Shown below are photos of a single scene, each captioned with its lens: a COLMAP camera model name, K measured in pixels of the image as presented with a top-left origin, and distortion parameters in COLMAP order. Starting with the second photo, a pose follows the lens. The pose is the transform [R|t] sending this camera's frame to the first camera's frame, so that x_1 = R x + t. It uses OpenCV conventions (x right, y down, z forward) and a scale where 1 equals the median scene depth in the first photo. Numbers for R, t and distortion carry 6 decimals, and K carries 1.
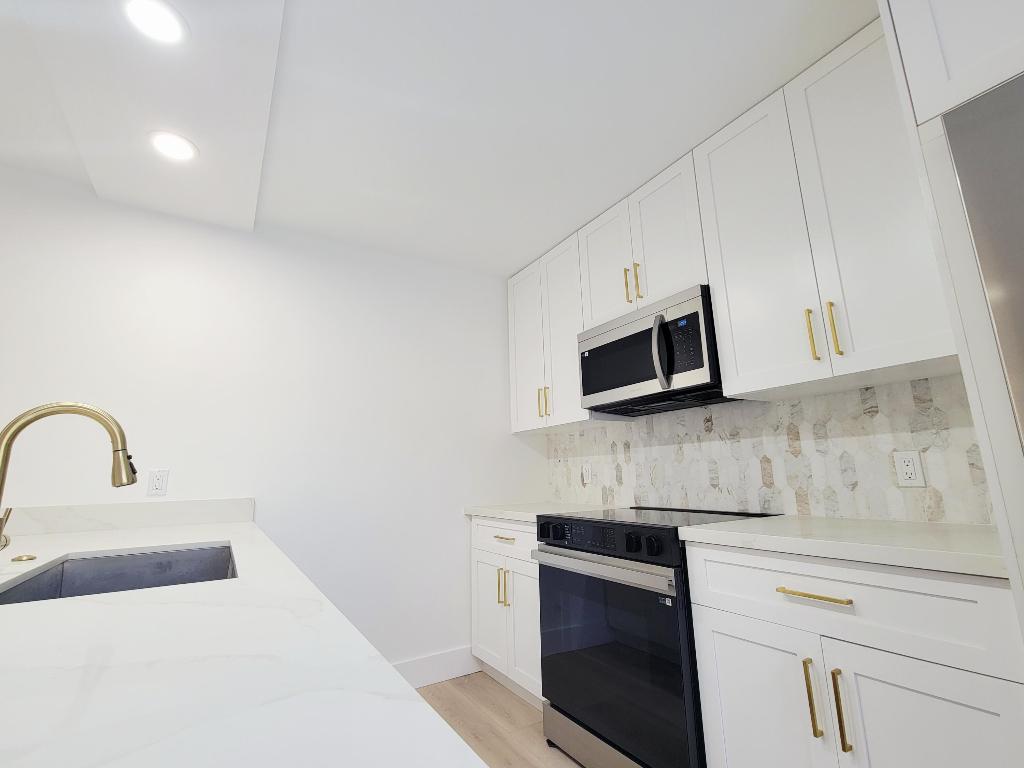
lens RADIAL K [[466.7, 0, 512.7], [0, 466.7, 380.5], [0, 0, 1]] dist [-0.001065, -0.000718]
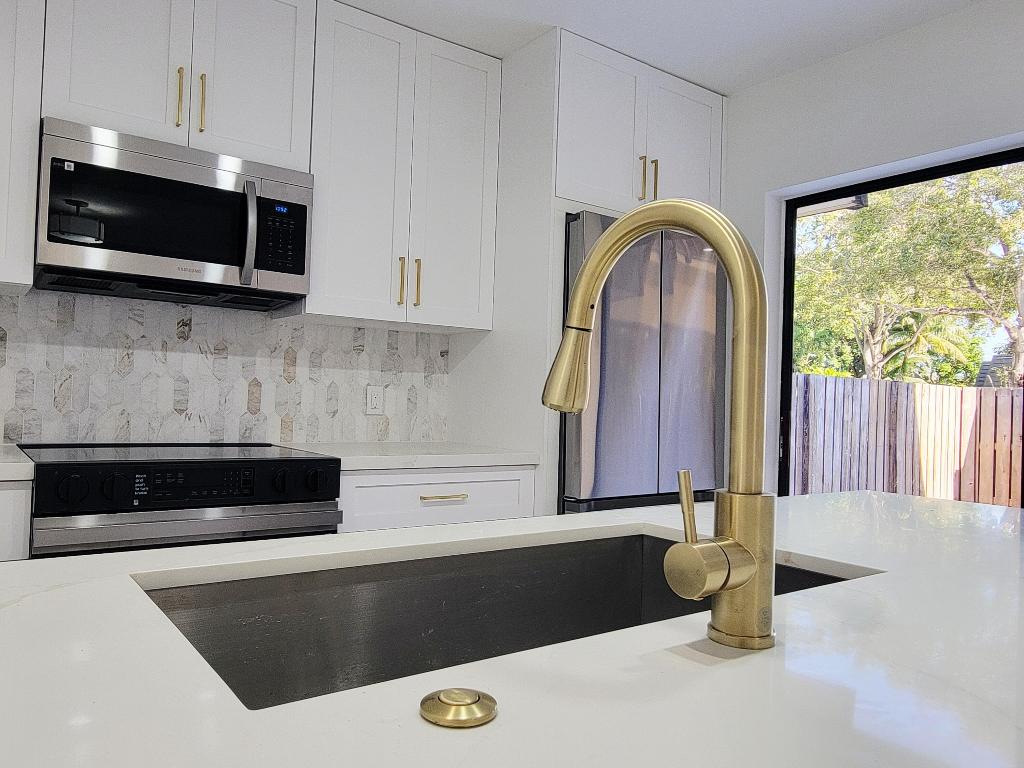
lens RADIAL K [[745.0, 0, 502.2], [0, 745.0, 387.0], [0, 0, 1]] dist [-0.001901, 0.002719]
pose [[-0.077133, 0.040552, 0.996196, -0.821314], [-0.231563, 0.971121, -0.057461, 0.139914], [-0.969757, -0.235115, -0.065515, 0.597338]]
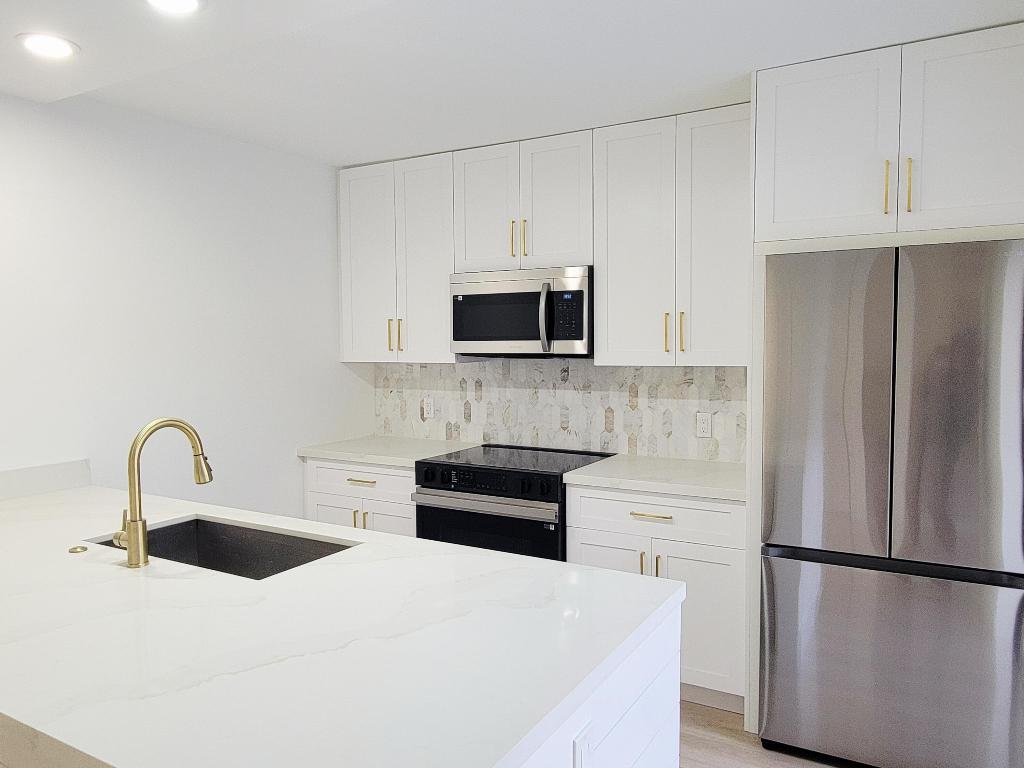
lens RADIAL K [[745.0, 0, 502.2], [0, 745.0, 387.0], [0, 0, 1]] dist [-0.001901, 0.002719]
pose [[0.885910, -0.010266, 0.463743, -0.559961], [-0.109047, 0.967127, 0.229727, -0.281119], [-0.450857, -0.254087, 0.855668, -0.478403]]
